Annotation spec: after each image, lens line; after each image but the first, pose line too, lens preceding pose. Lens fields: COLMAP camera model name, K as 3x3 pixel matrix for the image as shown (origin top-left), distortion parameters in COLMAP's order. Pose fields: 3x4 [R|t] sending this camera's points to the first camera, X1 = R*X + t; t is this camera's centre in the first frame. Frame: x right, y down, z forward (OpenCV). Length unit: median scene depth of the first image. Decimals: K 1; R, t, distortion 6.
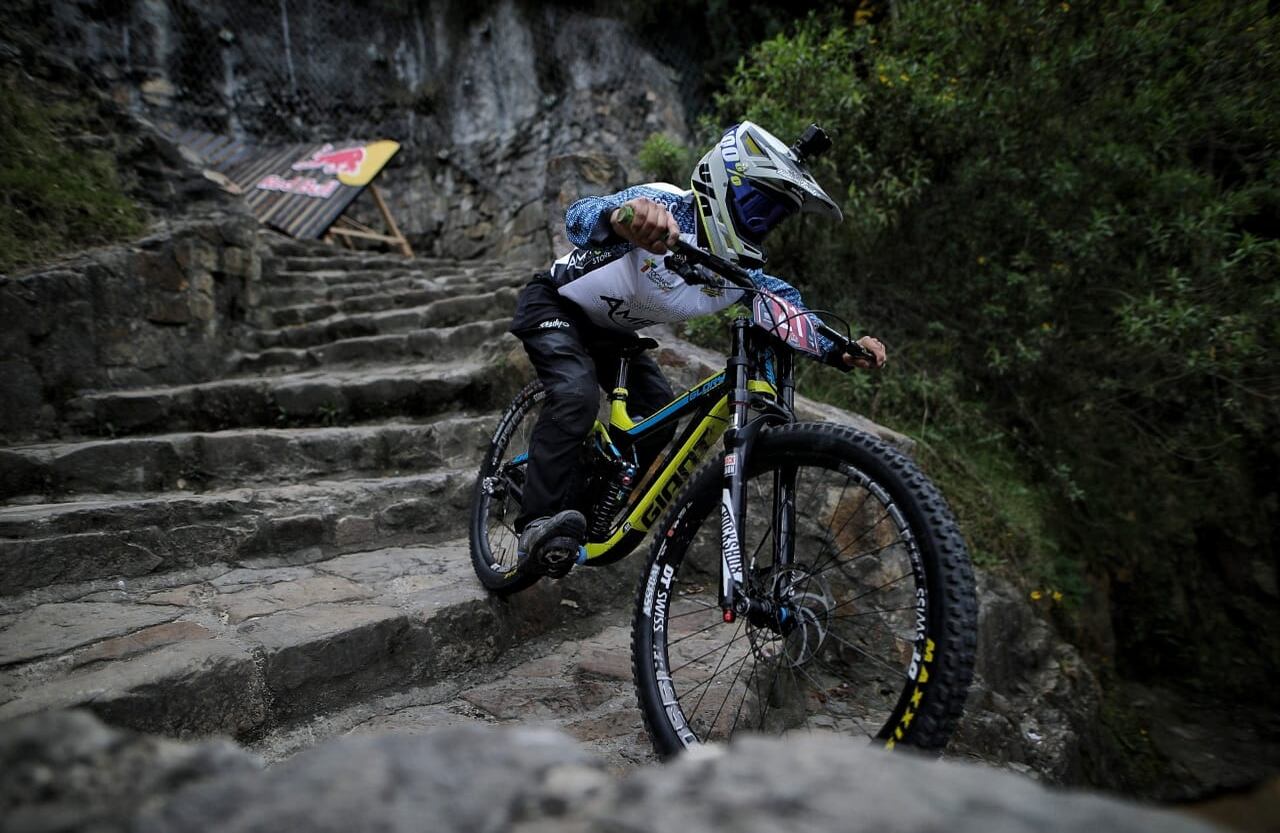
lens RADIAL K [[706.4, 0, 640.0], [0, 706.4, 416.5], [0, 0, 1]] dist [0.000152, -0.000193]
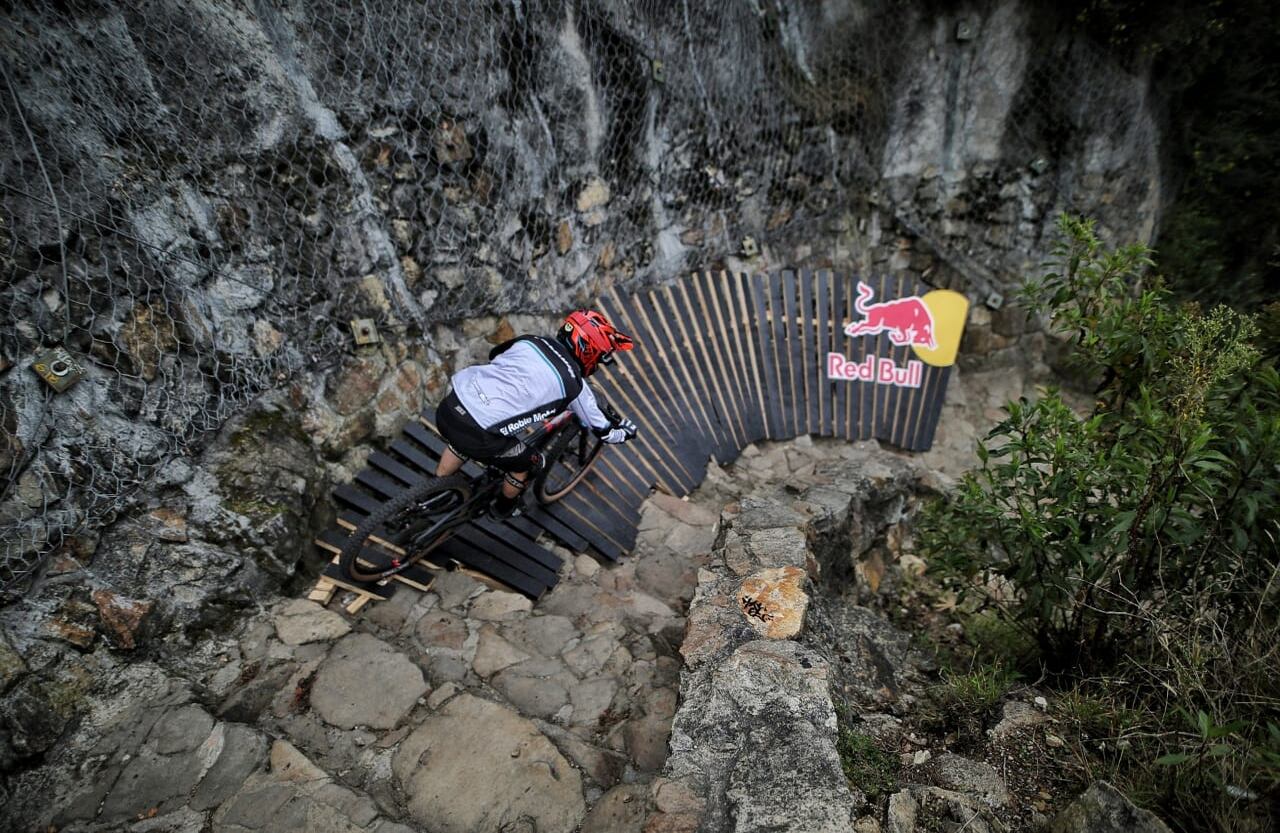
lens RADIAL K [[706.4, 0, 640.0], [0, 706.4, 416.5], [0, 0, 1]] dist [0.000152, -0.000193]
pose [[0.888288, -0.272861, 0.369447, -0.906526], [-0.020993, 0.779431, 0.626136, -0.689521], [-0.458806, -0.563945, 0.686631, 0.418648]]
